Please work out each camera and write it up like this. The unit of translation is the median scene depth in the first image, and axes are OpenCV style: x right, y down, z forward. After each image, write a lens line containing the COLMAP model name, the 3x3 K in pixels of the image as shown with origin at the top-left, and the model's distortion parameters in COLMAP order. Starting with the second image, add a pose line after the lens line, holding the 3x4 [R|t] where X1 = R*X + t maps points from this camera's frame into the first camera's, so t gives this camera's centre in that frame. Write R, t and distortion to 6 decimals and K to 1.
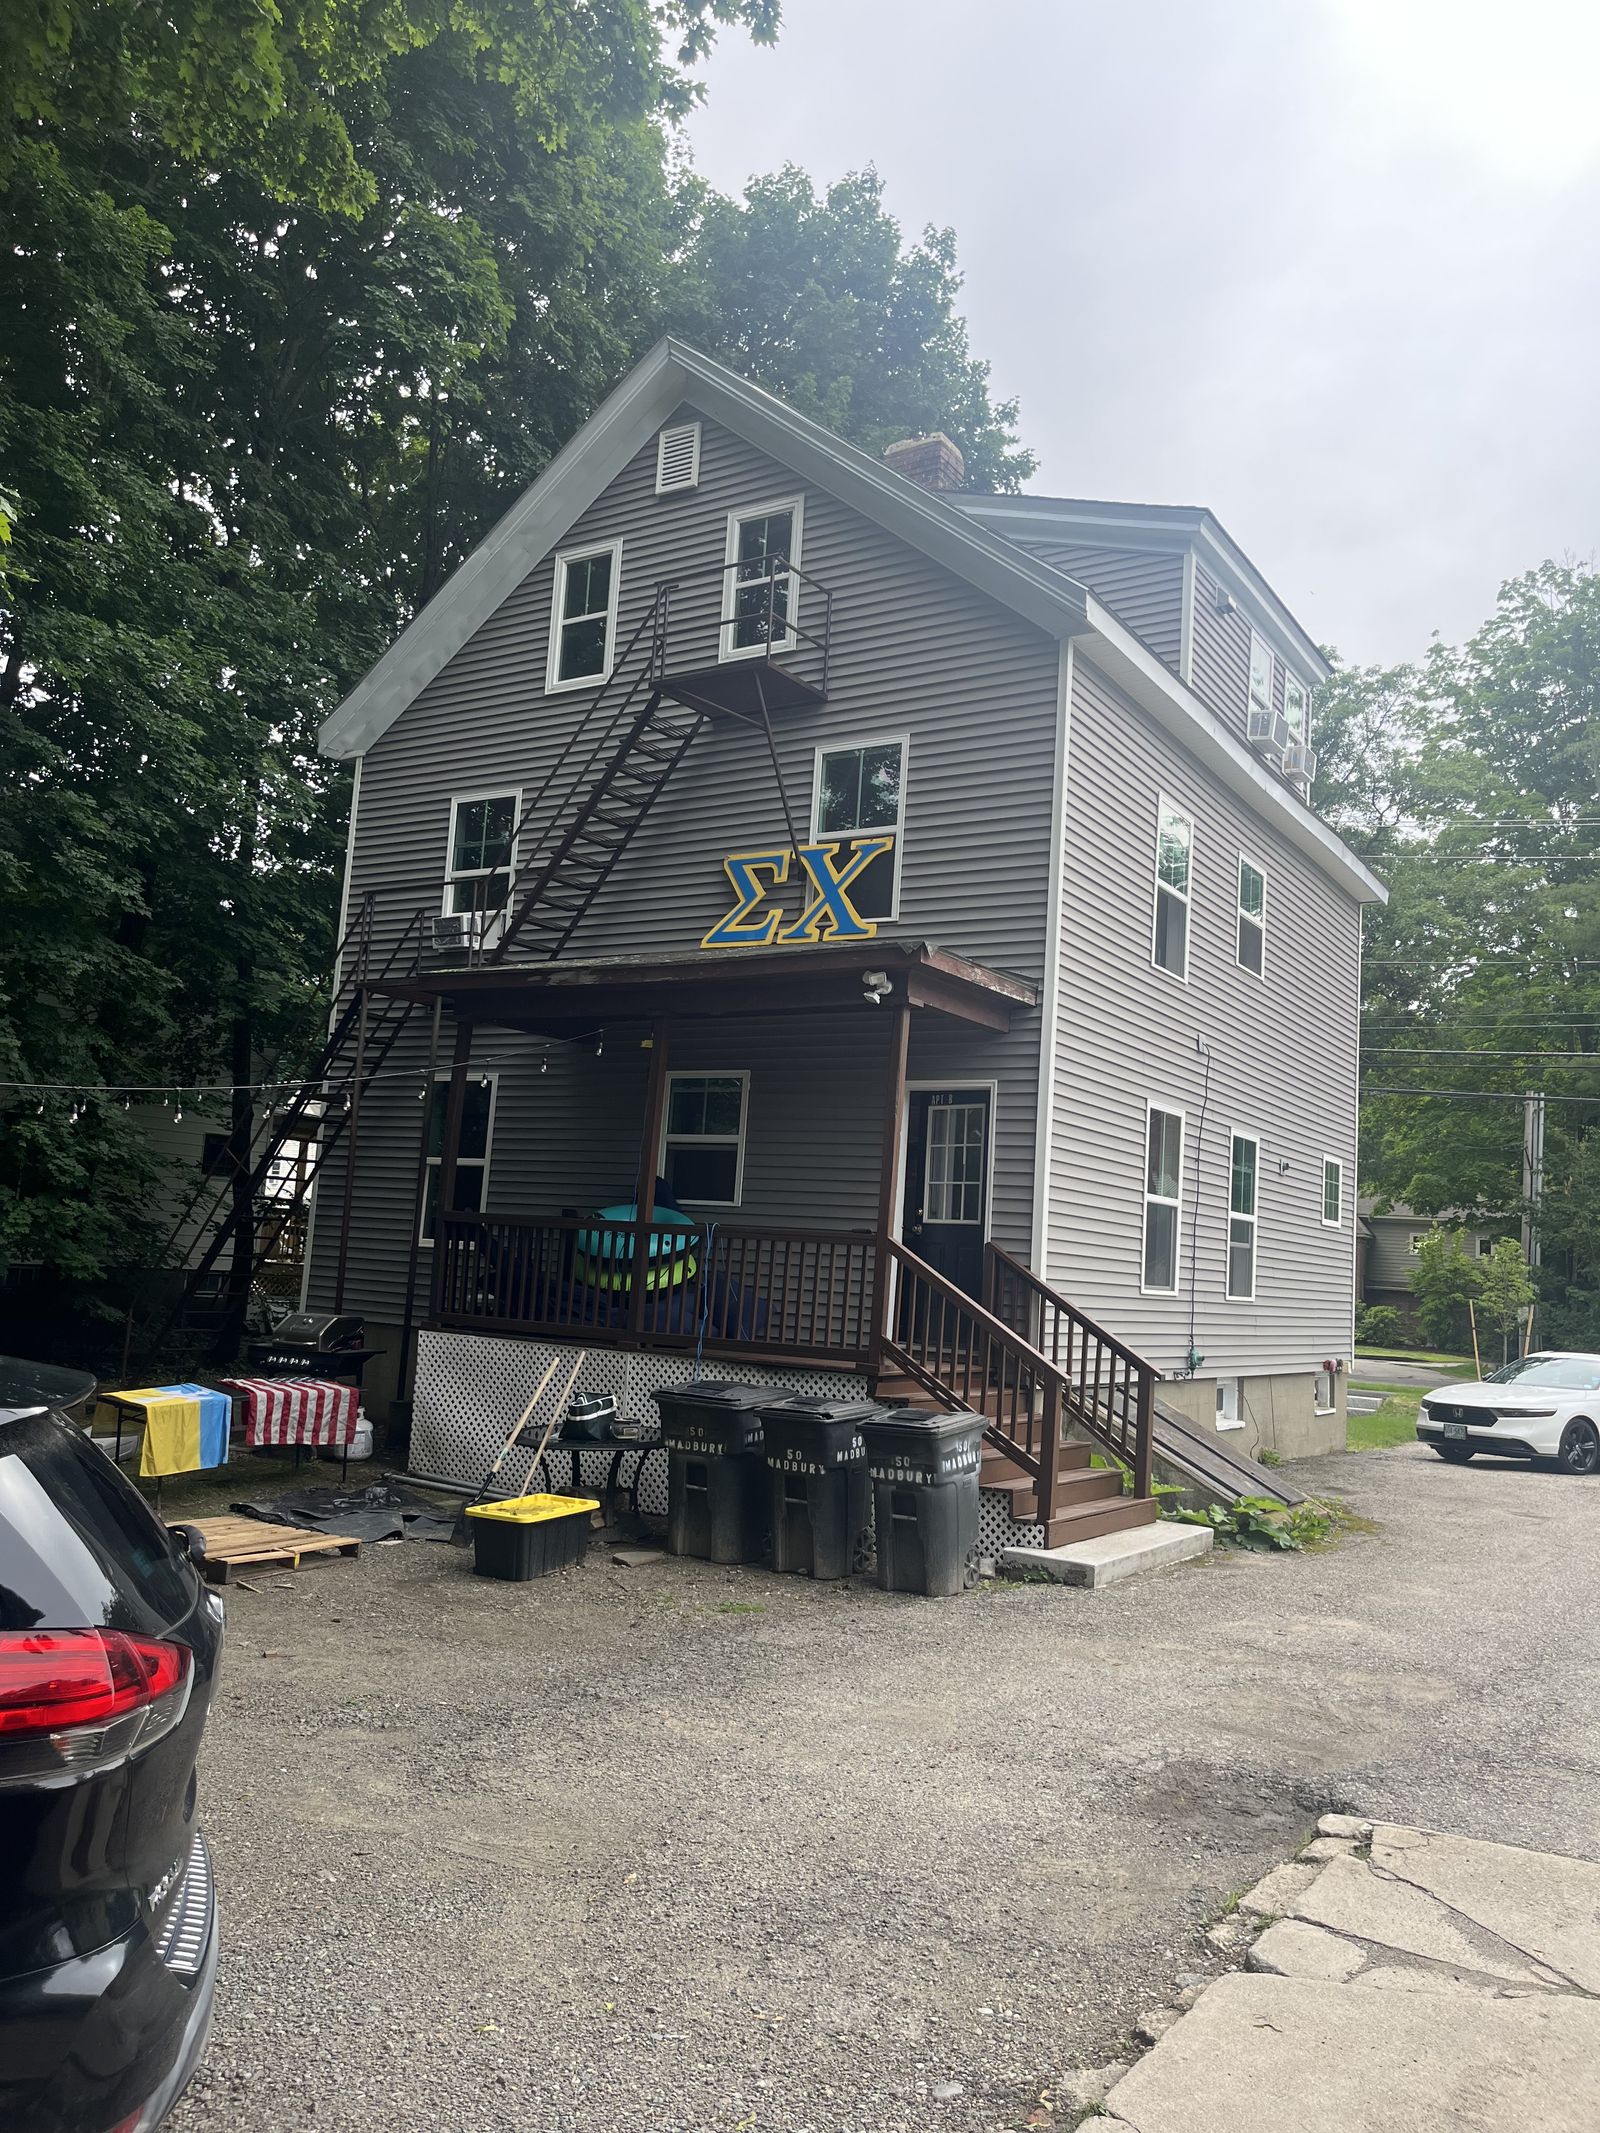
lens RADIAL K [[1652.3, 0, 797.2], [0, 1652.3, 1064.3], [0, 0, 1]] dist [0.016377, -0.002121]
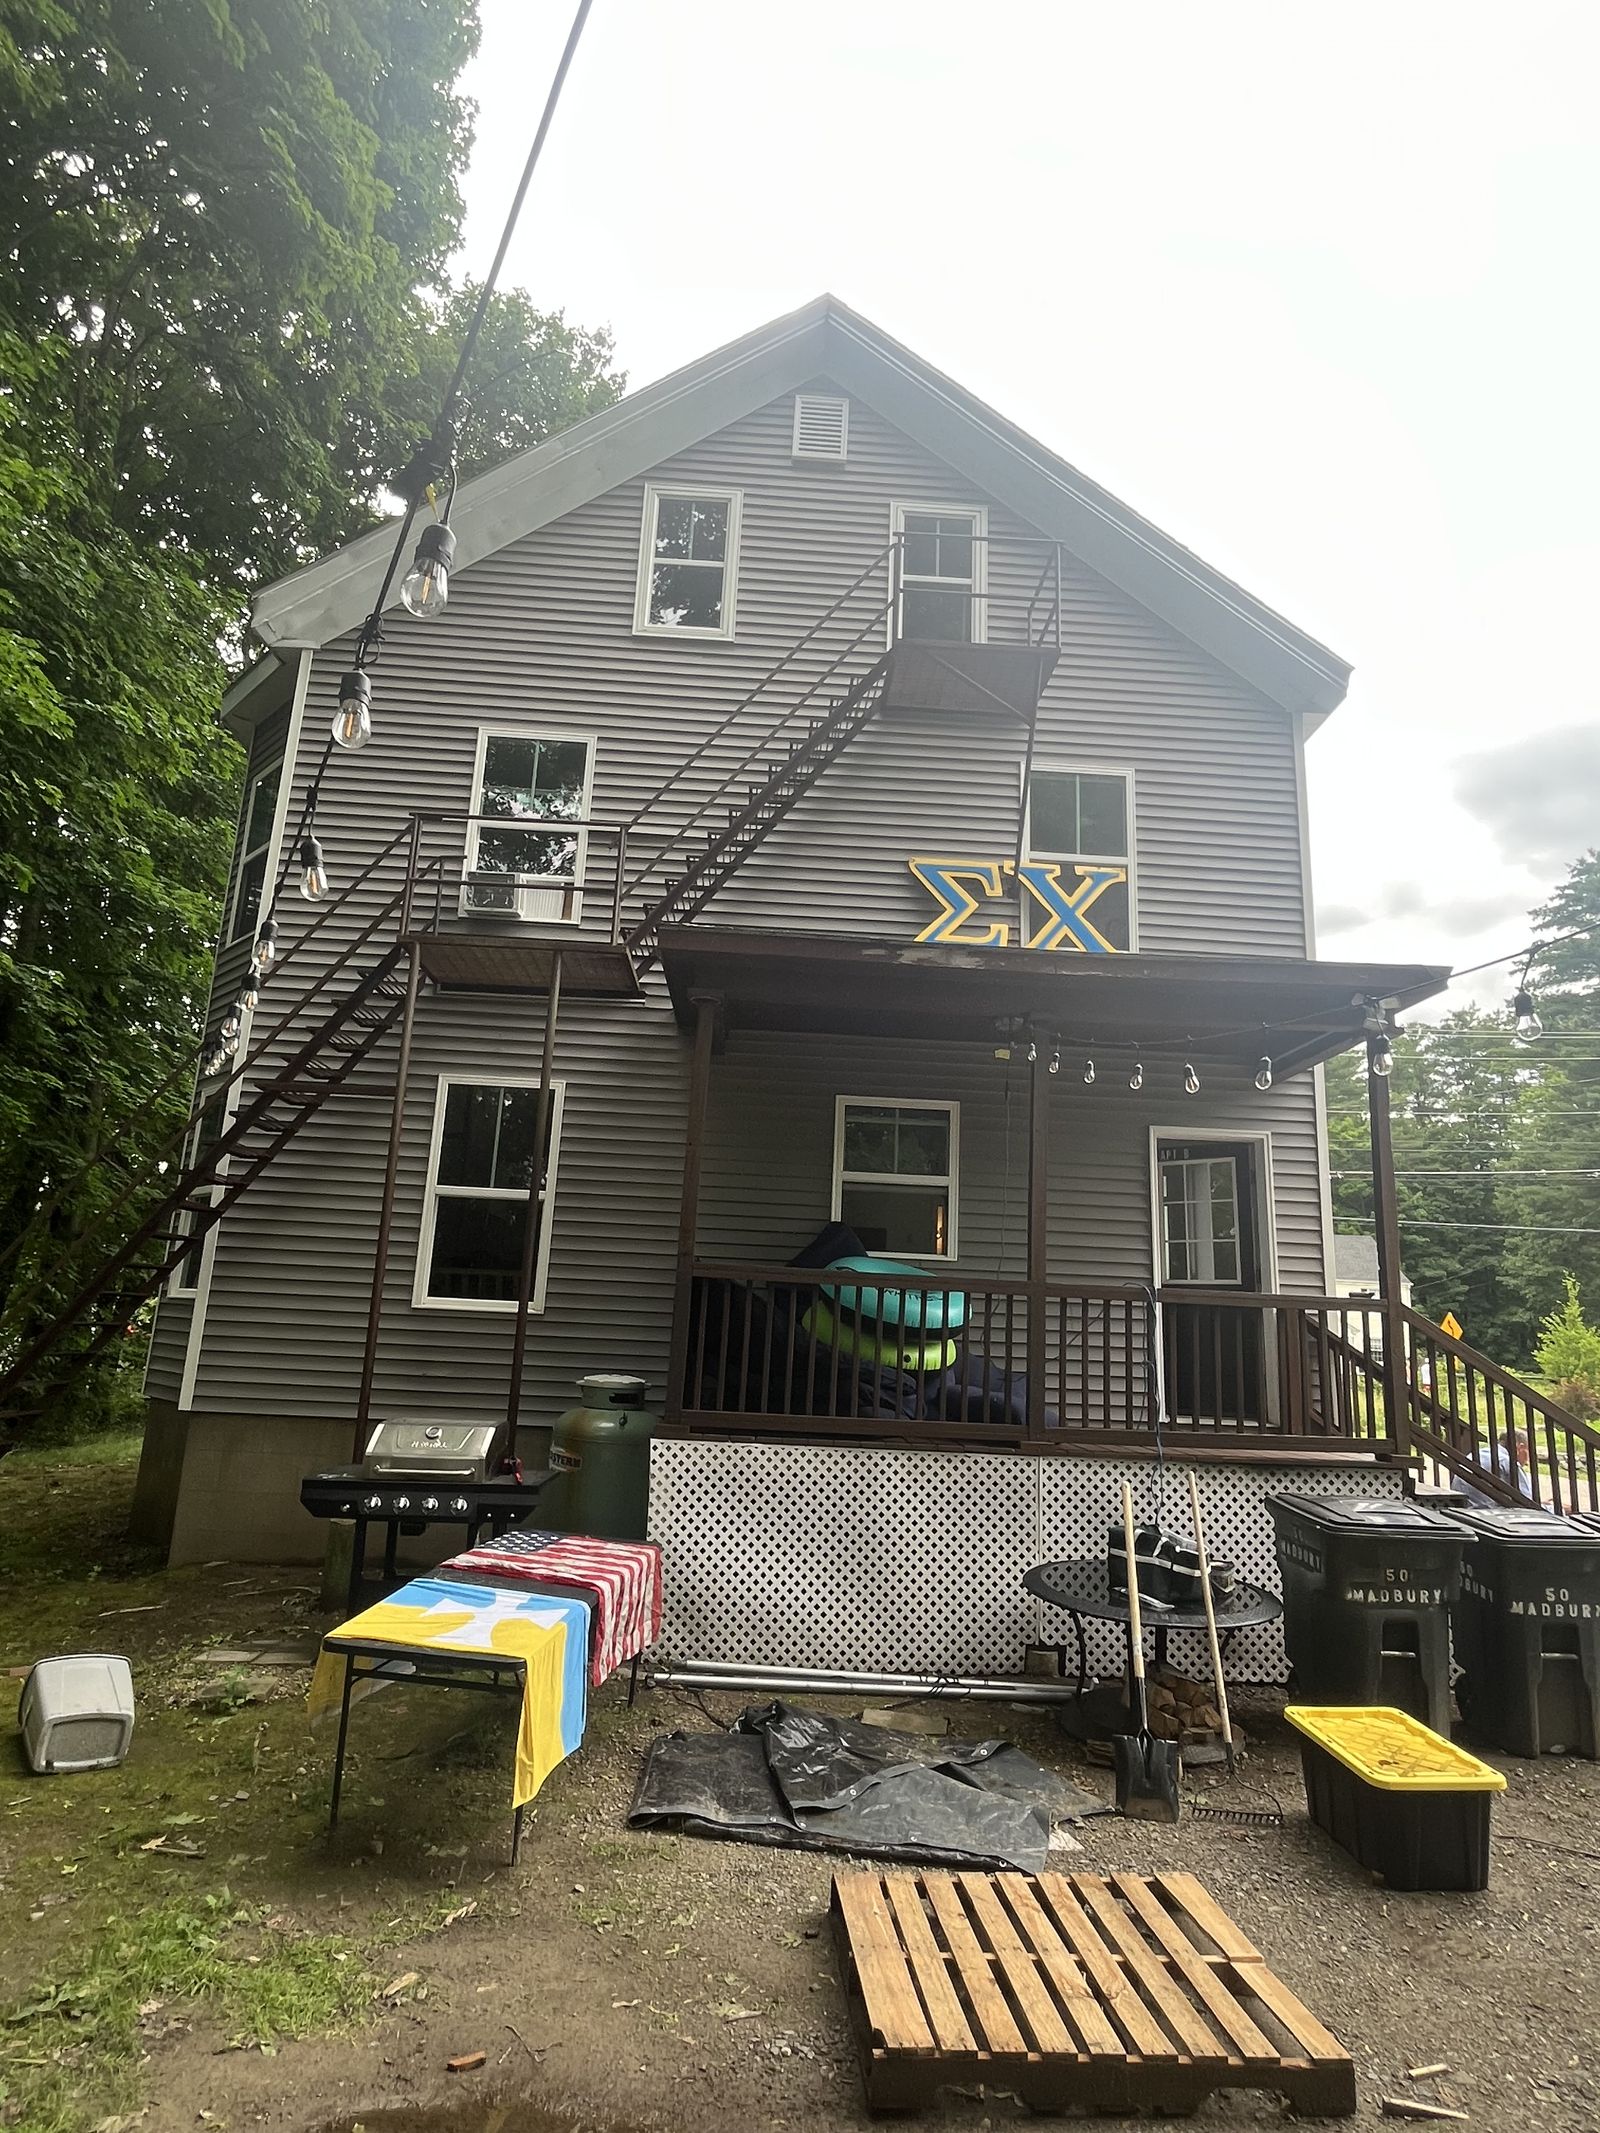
lens RADIAL K [[1168.5, 0, 795.8], [0, 1168.5, 1064.3], [0, 0, 1]] dist [-0.010890, -0.000476]
pose [[0.814928, 0.107039, 0.569592, -0.451532], [-0.063881, 0.993398, -0.095285, 0.048198], [-0.576031, 0.041265, 0.816386, 0.549507]]
